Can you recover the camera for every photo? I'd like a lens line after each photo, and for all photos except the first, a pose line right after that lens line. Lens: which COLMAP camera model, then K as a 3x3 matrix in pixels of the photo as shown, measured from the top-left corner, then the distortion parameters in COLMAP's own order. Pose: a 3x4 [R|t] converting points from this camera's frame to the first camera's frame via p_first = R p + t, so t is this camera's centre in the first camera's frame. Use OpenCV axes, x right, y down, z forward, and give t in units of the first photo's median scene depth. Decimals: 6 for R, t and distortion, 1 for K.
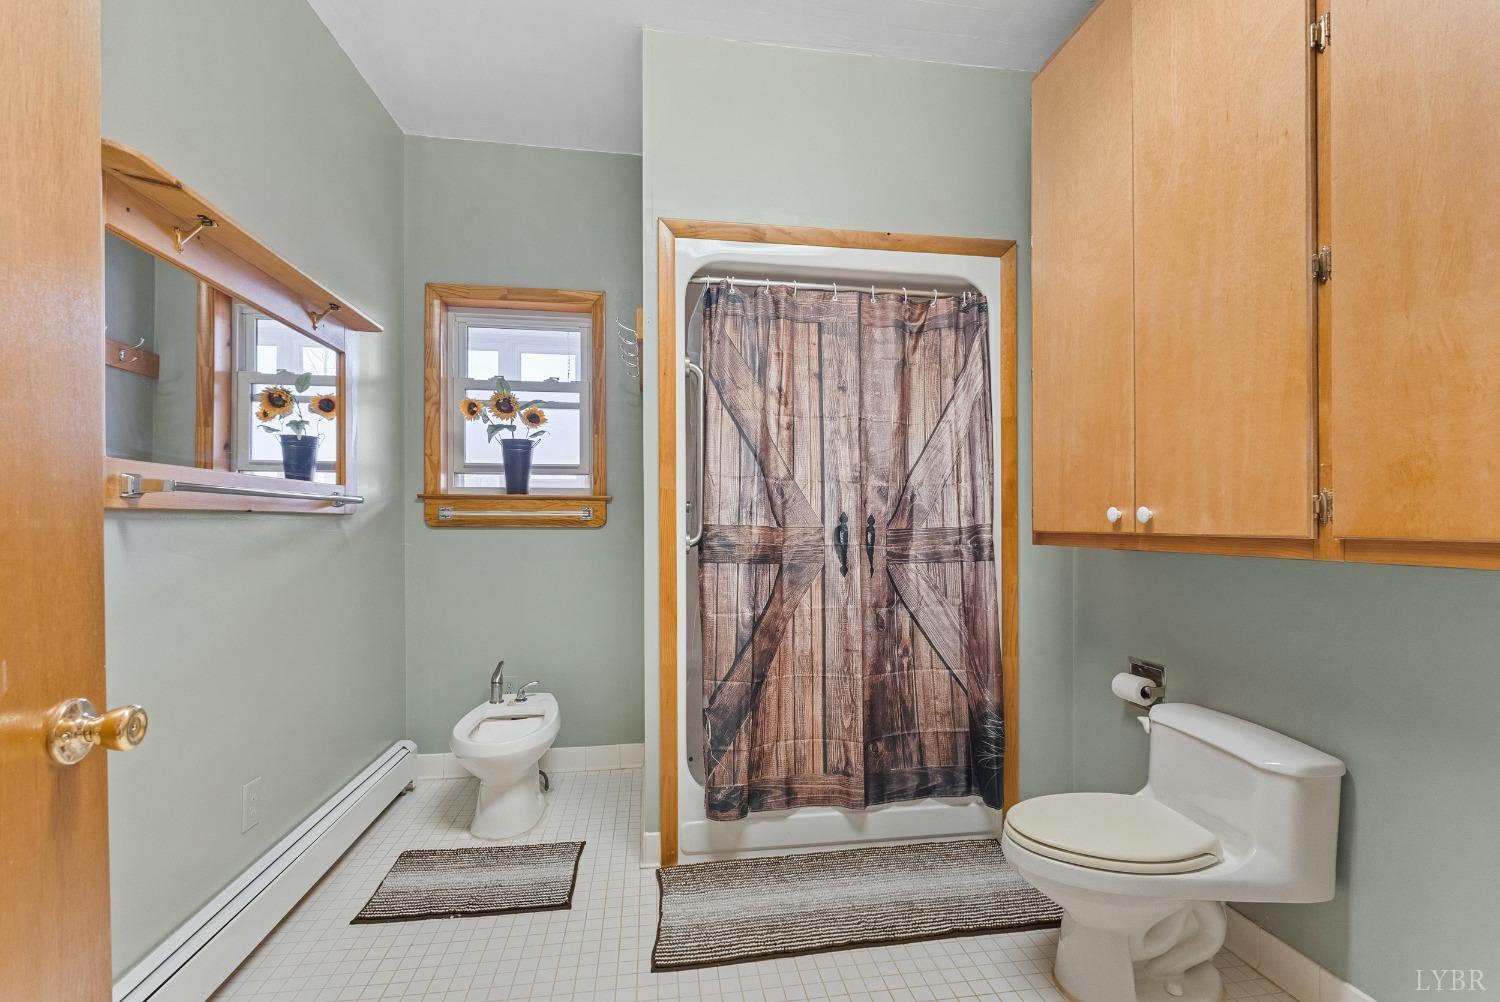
lens RADIAL K [[676.9, 0, 744.2], [0, 676.9, 509.0], [0, 0, 1]] dist [-0.001269, 0.000258]
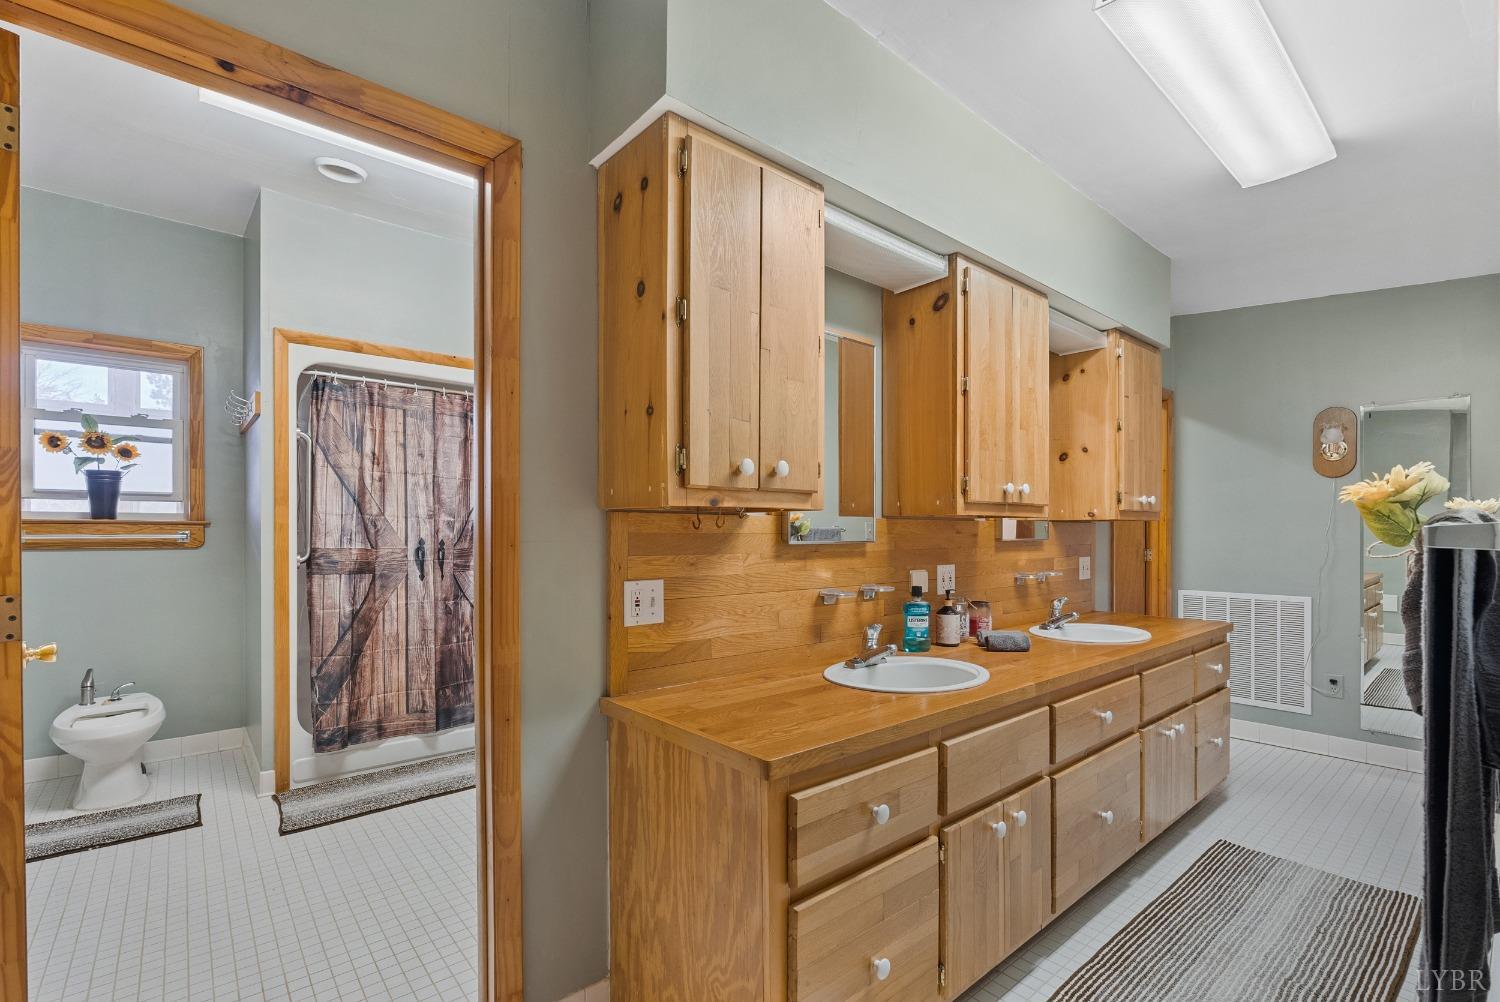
lens RADIAL K [[676.9, 0, 744.4], [0, 676.9, 532.1], [0, 0, 1]] dist [-0.001269, 0.000258]
pose [[0.849339, 0.000774, 0.527848, -0.037248], [-0.013399, 0.999708, 0.020093, -0.048134], [-0.527678, -0.024138, 0.849101, -0.647841]]
